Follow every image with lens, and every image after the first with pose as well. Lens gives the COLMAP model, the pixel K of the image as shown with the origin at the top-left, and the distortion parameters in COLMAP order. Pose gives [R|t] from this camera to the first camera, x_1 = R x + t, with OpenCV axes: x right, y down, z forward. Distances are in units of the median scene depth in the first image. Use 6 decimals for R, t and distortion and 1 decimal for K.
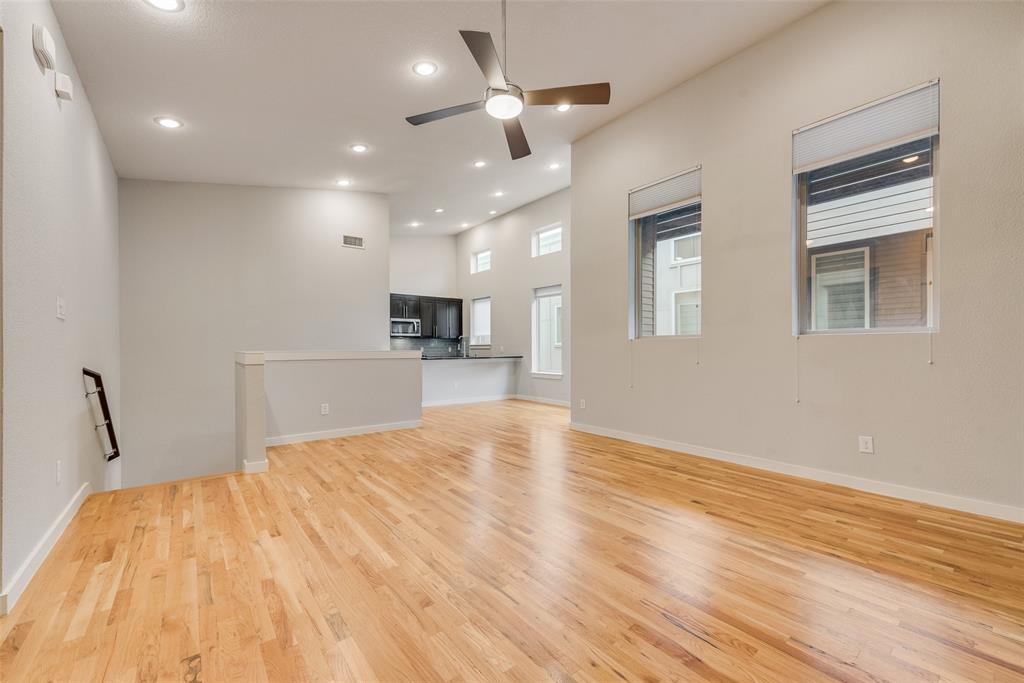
lens RADIAL K [[407.3, 0, 512.4], [0, 407.3, 351.6], [0, 0, 1]] dist [0.012633, -0.002284]
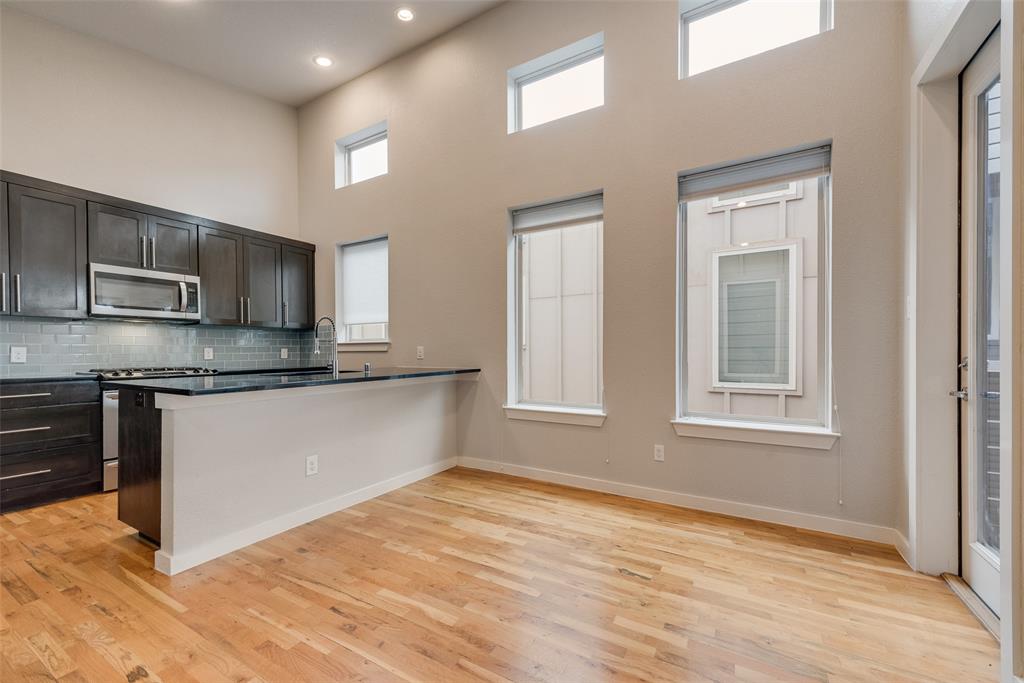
lens RADIAL K [[407.3, 0, 508.5], [0, 407.3, 352.7], [0, 0, 1]] dist [0.012633, -0.002284]
pose [[0.935230, -0.002805, 0.354029, -0.086698], [0.003345, 0.999994, -0.000914, -0.004402], [-0.354025, 0.002039, 0.935234, 0.518128]]
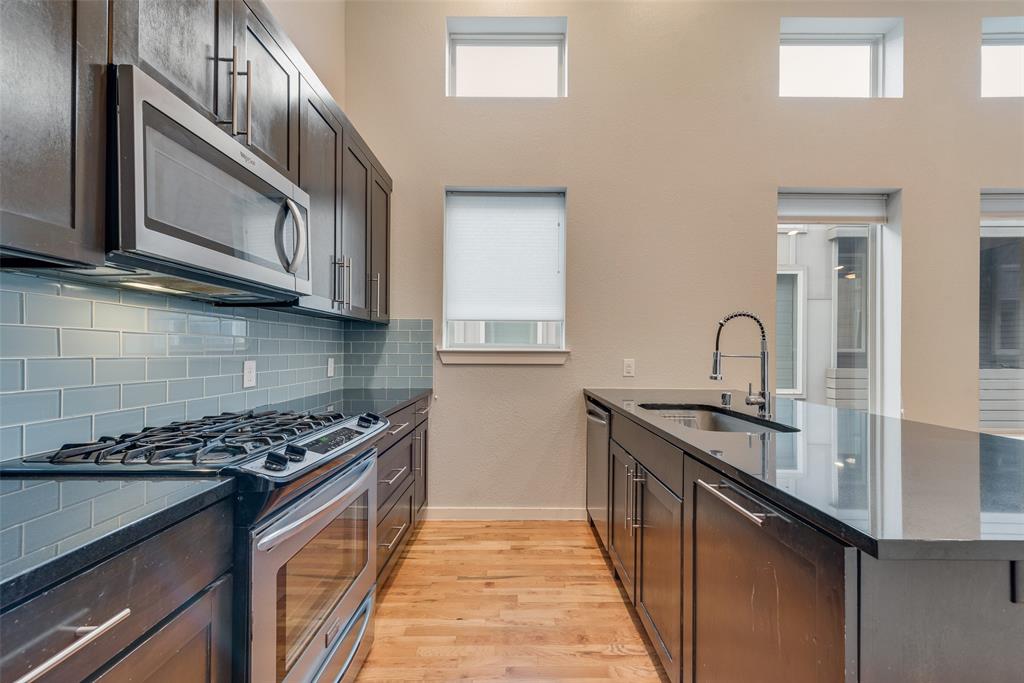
lens RADIAL K [[407.3, 0, 512.7], [0, 407.3, 346.4], [0, 0, 1]] dist [0.012633, -0.002284]
pose [[0.623519, 0.015646, 0.781652, -0.305330], [-0.003145, 0.999842, -0.017505, -0.014636], [-0.781802, 0.008456, 0.623469, 0.826475]]
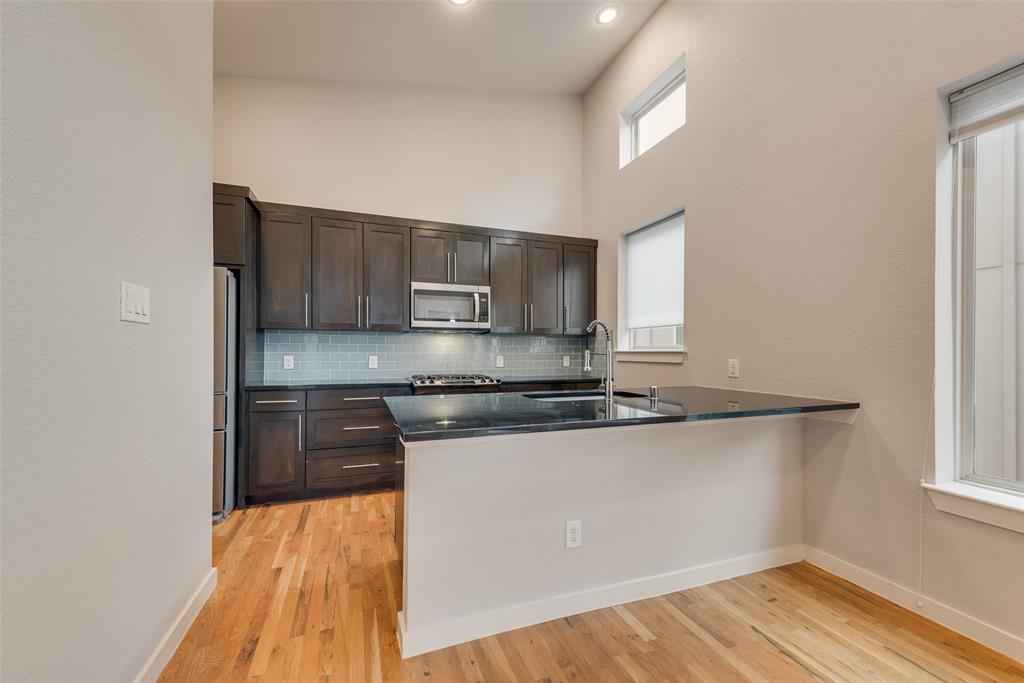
lens RADIAL K [[407.3, 0, 507.1], [0, 407.3, 349.6], [0, 0, 1]] dist [0.012633, -0.002284]
pose [[0.948153, 0.005434, -0.317769, -0.082357], [-0.008424, 0.999932, -0.008035, -0.014131], [0.317704, 0.010296, 0.948134, 0.621536]]
